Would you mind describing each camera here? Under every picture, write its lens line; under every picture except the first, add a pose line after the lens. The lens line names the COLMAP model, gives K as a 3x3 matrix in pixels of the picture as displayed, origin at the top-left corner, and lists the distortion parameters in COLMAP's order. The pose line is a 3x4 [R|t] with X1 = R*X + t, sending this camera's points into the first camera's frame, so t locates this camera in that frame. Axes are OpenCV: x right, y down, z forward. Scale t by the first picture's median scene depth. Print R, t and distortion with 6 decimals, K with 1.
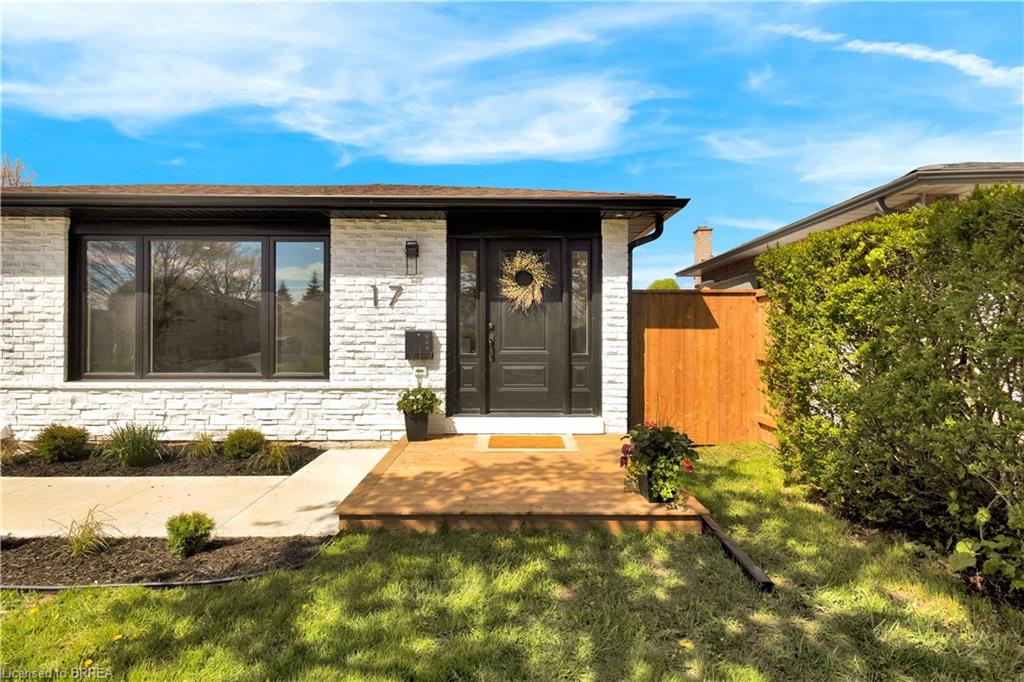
lens RADIAL K [[484.4, 0, 512.0], [0, 484.4, 341.0], [0, 0, 1]] dist [0.011429, 0.000280]
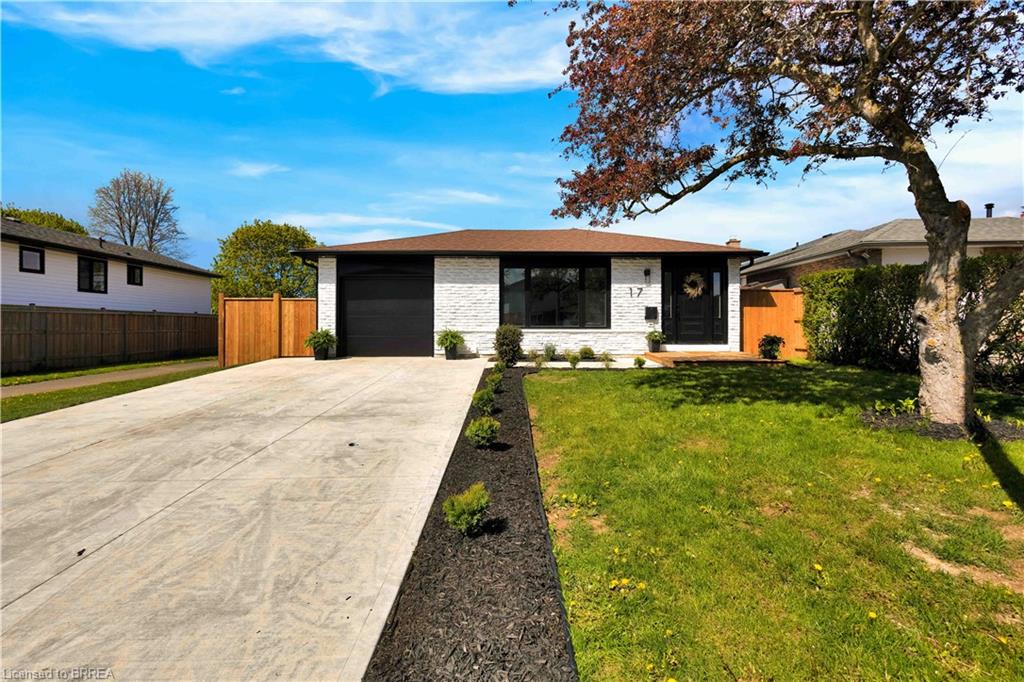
lens RADIAL K [[484.4, 0, 512.0], [0, 484.4, 341.0], [0, 0, 1]] dist [0.011429, 0.000280]
pose [[0.999962, -0.001586, 0.008614, -0.868038], [0.001467, 0.999903, 0.013863, 0.106630], [-0.008636, -0.013850, 0.999867, -1.309458]]
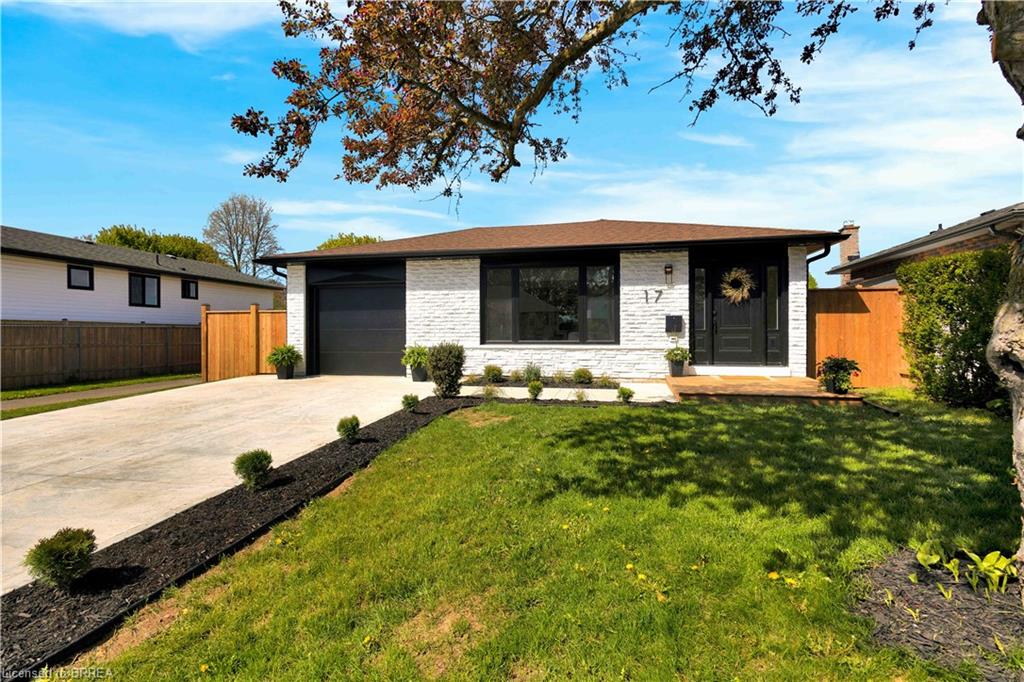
lens RADIAL K [[484.4, 0, 512.0], [0, 484.4, 341.0], [0, 0, 1]] dist [0.011429, 0.000280]
pose [[0.975785, -0.001044, -0.218729, -0.372280], [0.001433, 0.999998, 0.001618, 0.064964], [0.218726, -0.001892, 0.975784, -0.820246]]
